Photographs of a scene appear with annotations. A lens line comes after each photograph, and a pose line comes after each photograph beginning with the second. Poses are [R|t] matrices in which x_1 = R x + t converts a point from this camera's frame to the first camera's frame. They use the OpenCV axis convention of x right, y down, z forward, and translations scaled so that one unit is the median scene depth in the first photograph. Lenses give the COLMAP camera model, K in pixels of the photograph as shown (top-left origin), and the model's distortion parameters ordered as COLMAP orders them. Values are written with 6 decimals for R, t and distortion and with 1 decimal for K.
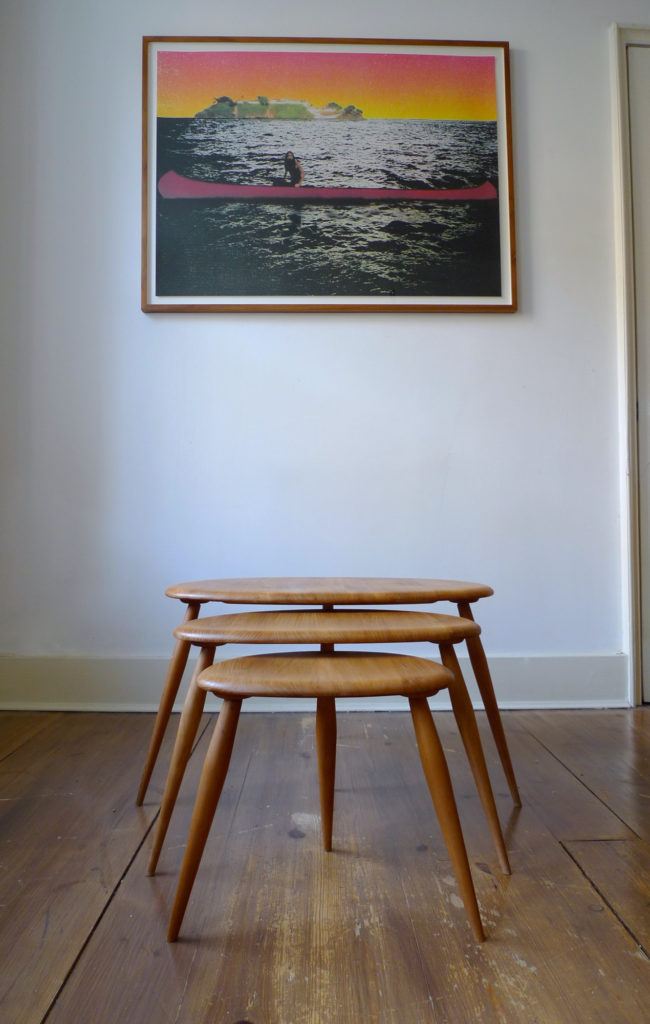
lens RADIAL K [[733.9, 0, 316.3], [0, 733.9, 519.0], [0, 0, 1]] dist [-0.044339, 0.000812]
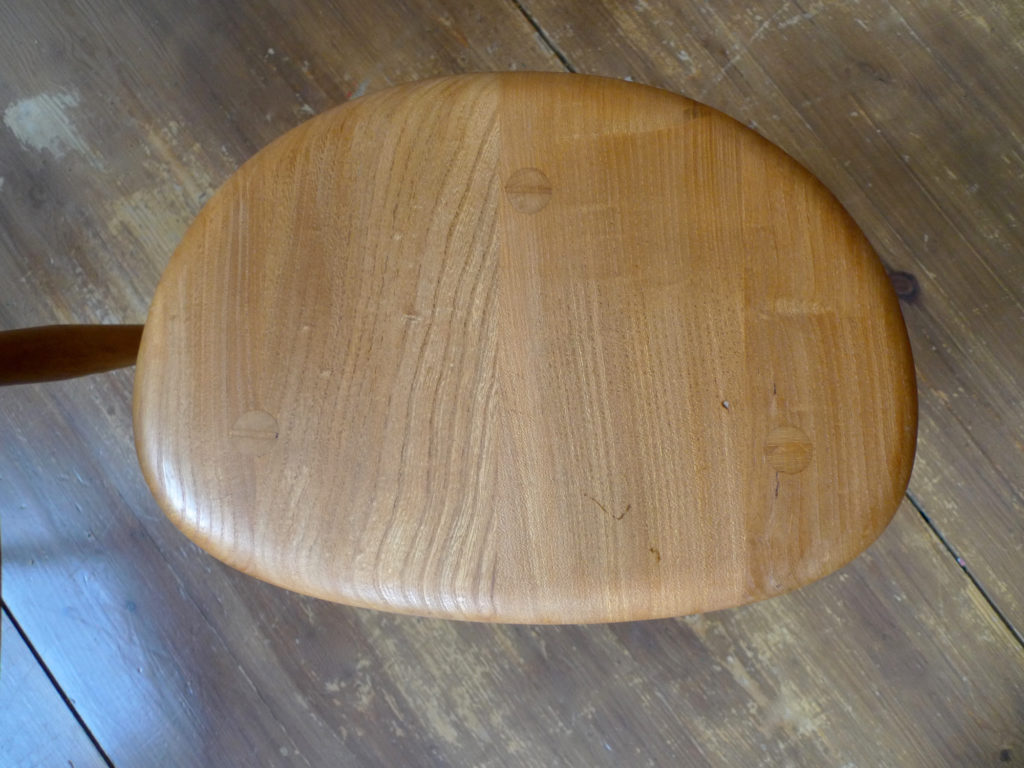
lens RADIAL K [[736.3, 0, 515.0], [0, 736.3, 390.0], [0, 0, 1]] dist [-0.037281, -0.000346]
pose [[0.800636, -0.597121, 0.049280, 0.176118], [-0.000012, 0.082234, 0.996613, -0.129427], [-0.599151, -0.797925, 0.065833, 0.912843]]
